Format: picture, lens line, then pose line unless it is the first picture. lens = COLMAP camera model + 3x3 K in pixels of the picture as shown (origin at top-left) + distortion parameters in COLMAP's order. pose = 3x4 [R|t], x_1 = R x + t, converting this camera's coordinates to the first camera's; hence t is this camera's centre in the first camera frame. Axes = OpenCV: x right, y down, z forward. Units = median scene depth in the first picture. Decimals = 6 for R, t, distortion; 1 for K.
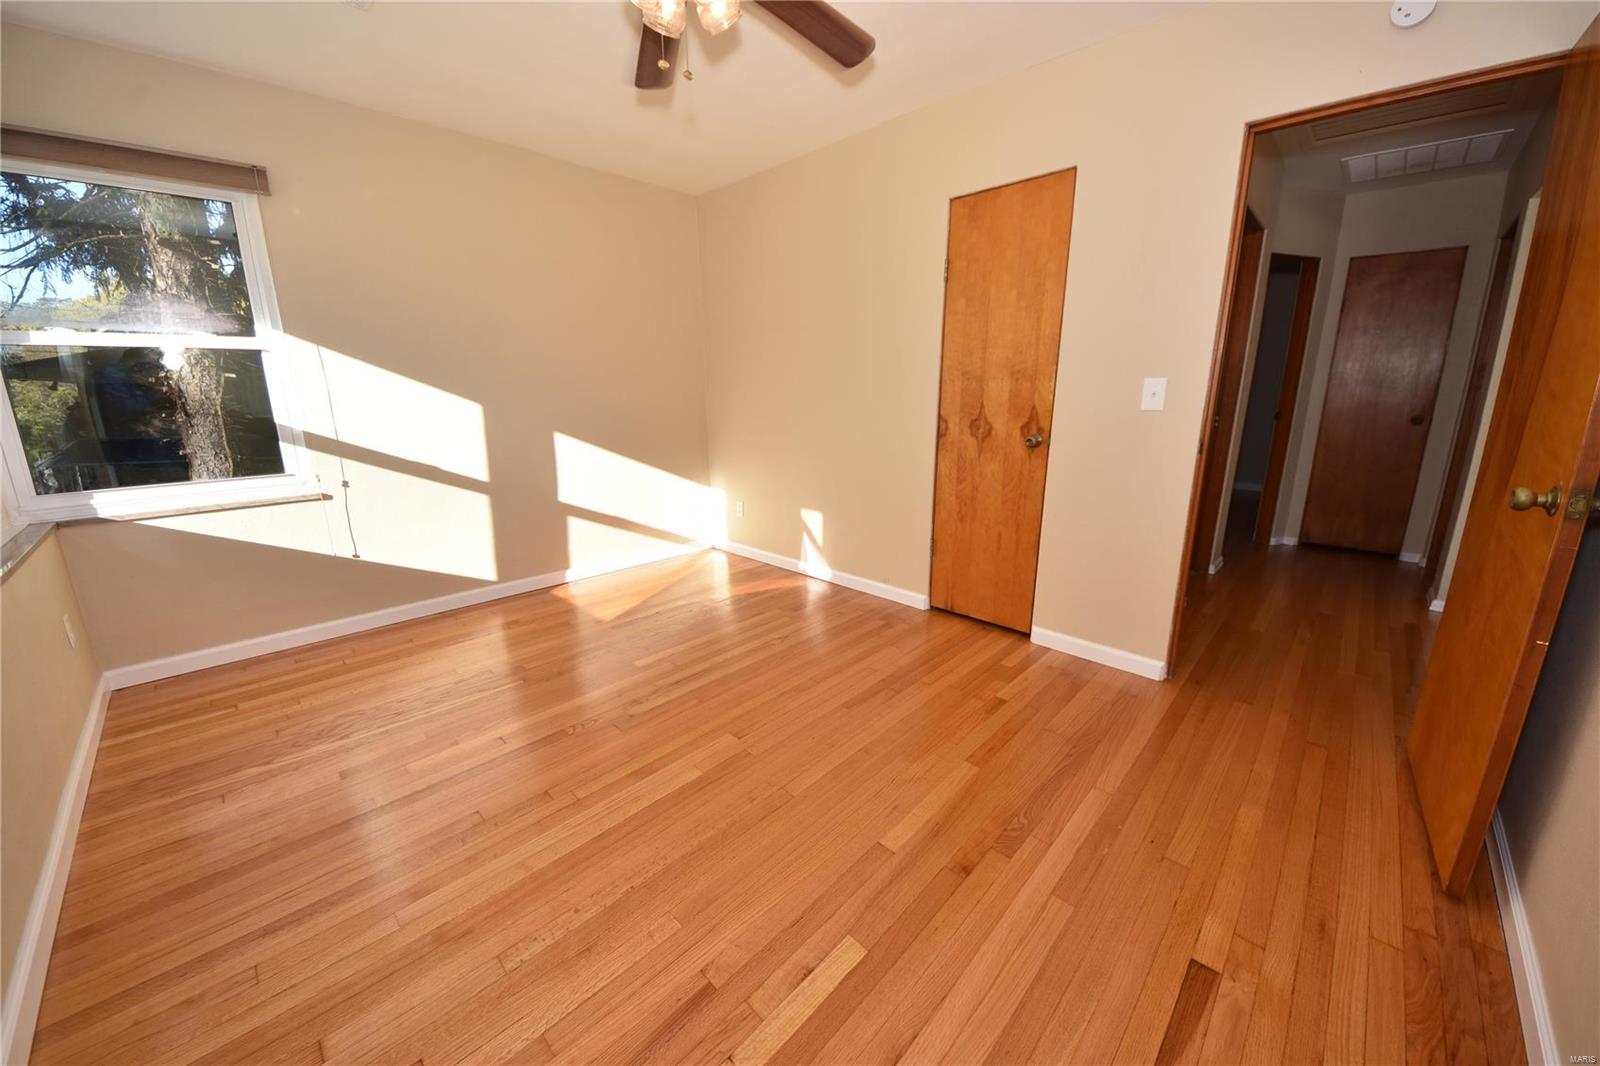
lens RADIAL K [[567.8, 0, 807.4], [0, 567.8, 522.8], [0, 0, 1]] dist [0.014338, -0.008707]
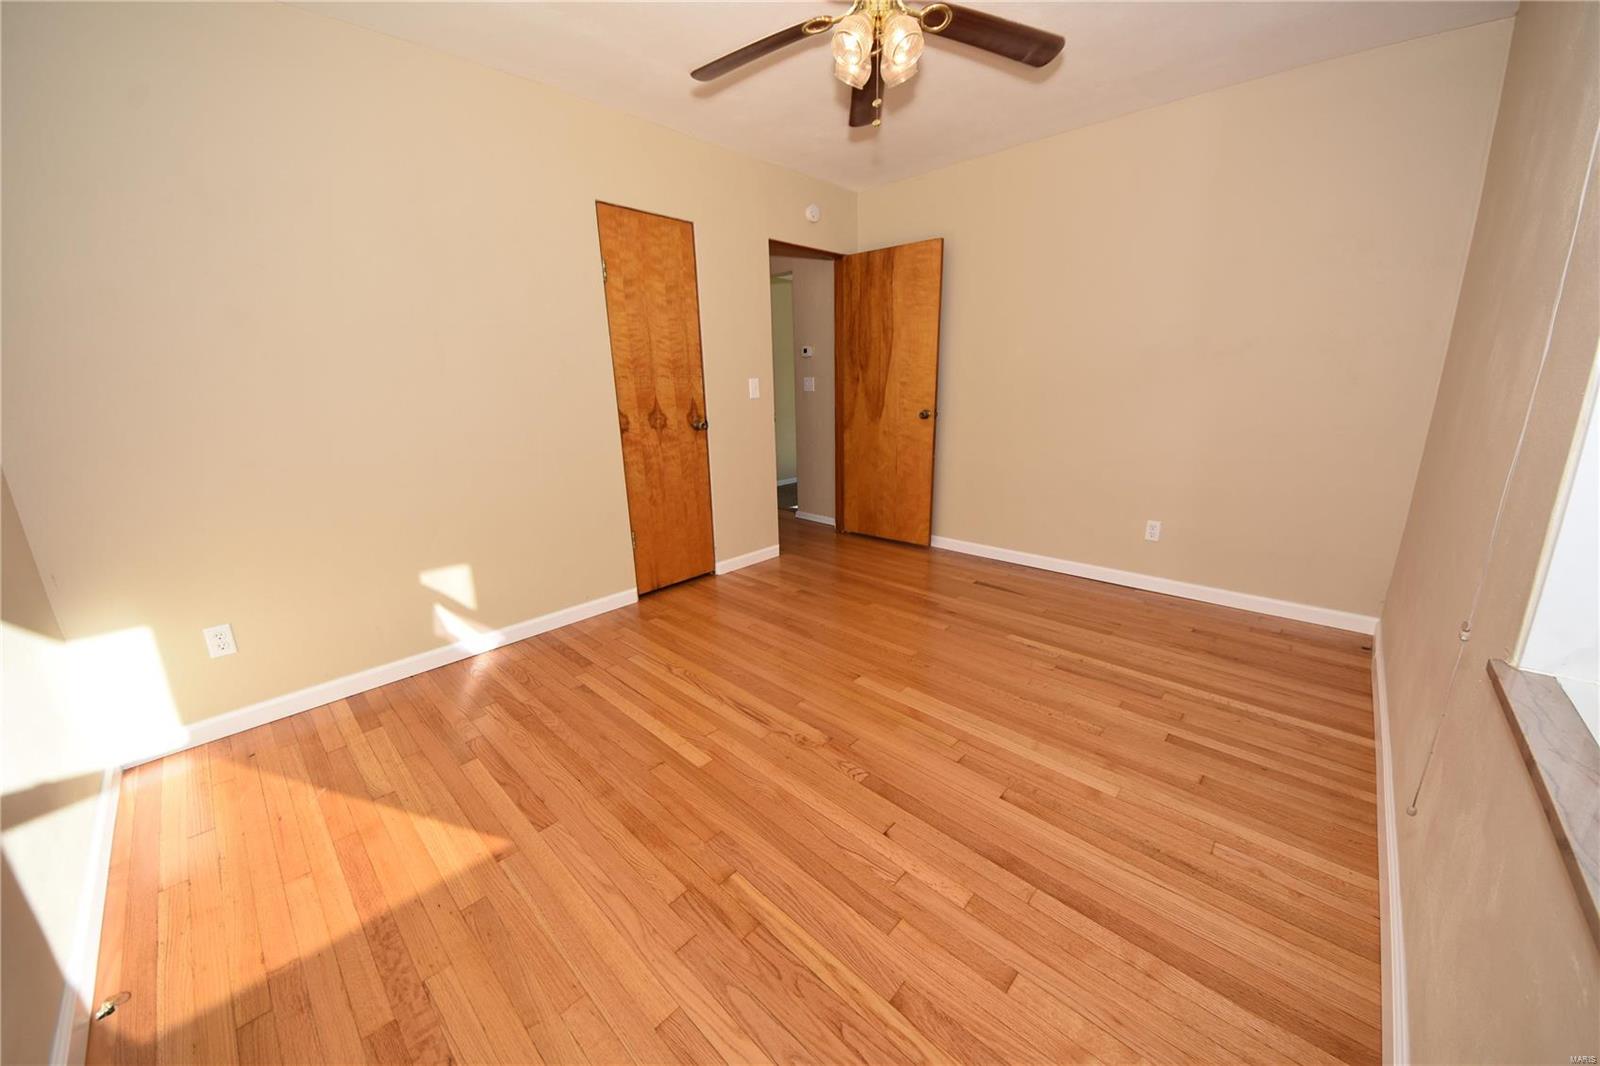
lens RADIAL K [[567.8, 0, 805.1], [0, 567.8, 527.9], [0, 0, 1]] dist [0.014338, -0.008707]
pose [[-0.027600, -0.241340, 0.970048, -0.883050], [0.243644, 0.939527, 0.240679, -0.167510], [-0.969472, 0.242989, 0.032870, 0.734283]]
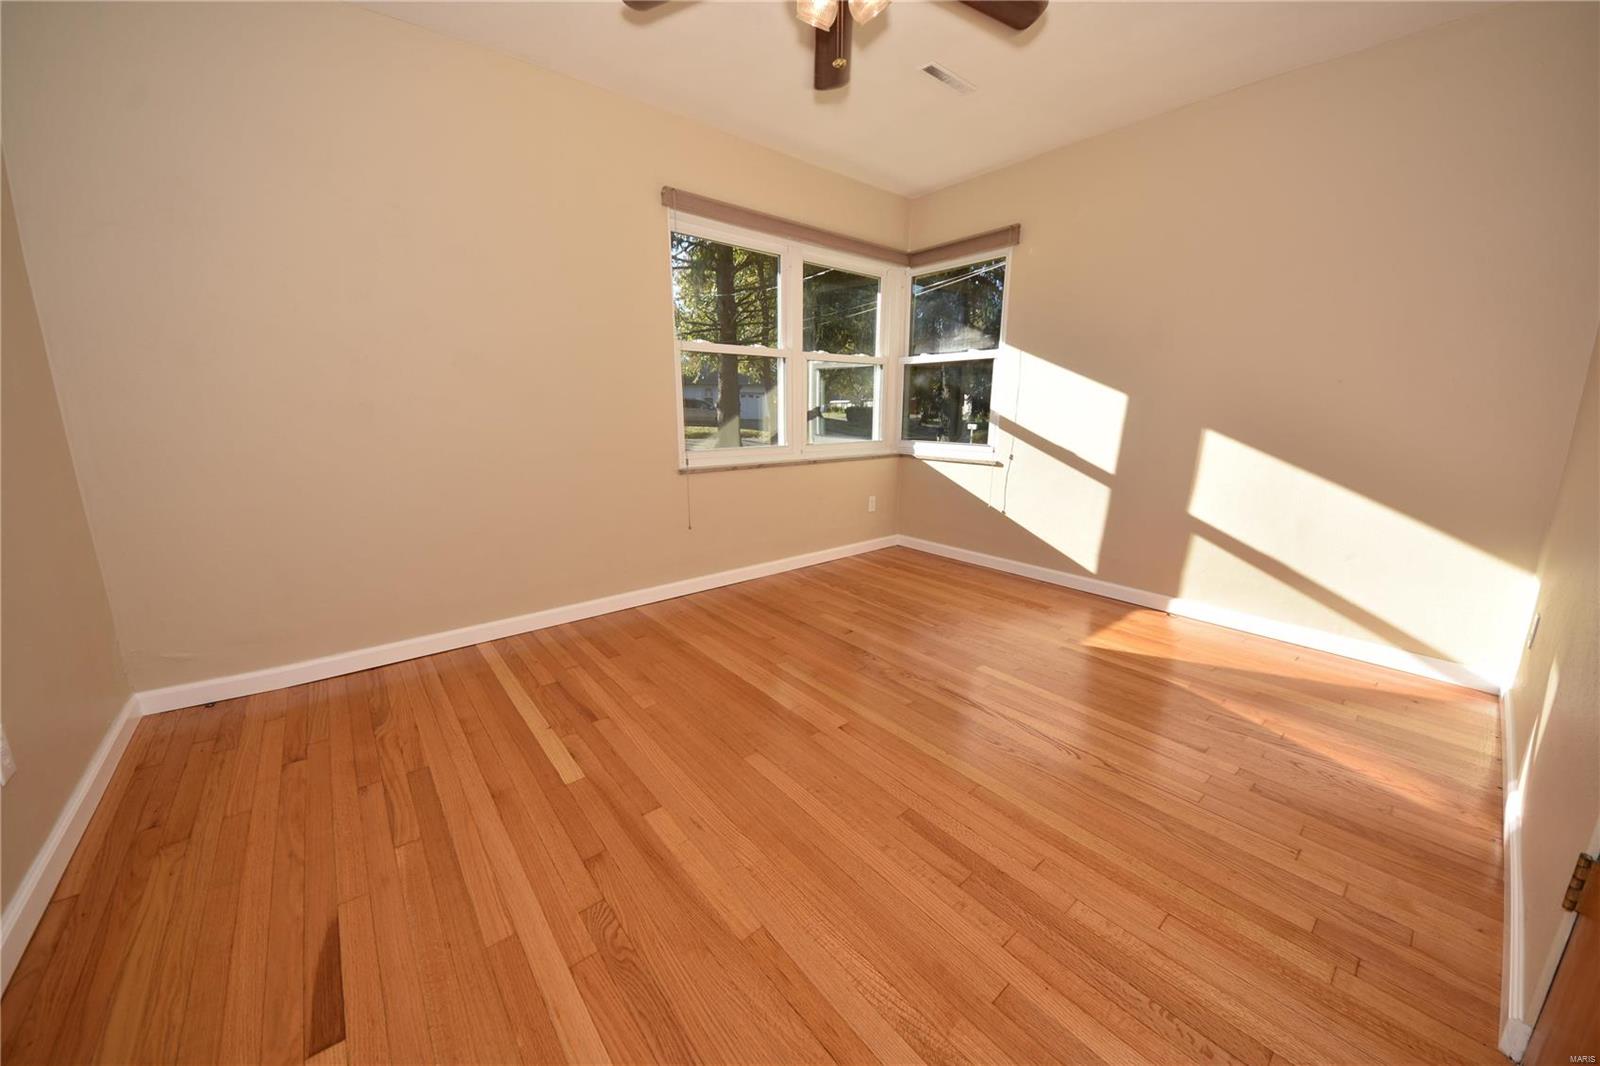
lens RADIAL K [[567.8, 0, 801.5], [0, 567.8, 527.5], [0, 0, 1]] dist [0.014338, -0.008707]
pose [[-0.118059, 0.208136, -0.970949, 0.548630], [-0.224284, 0.946931, 0.230258, -0.107875], [0.967346, 0.244952, -0.065112, 0.672323]]
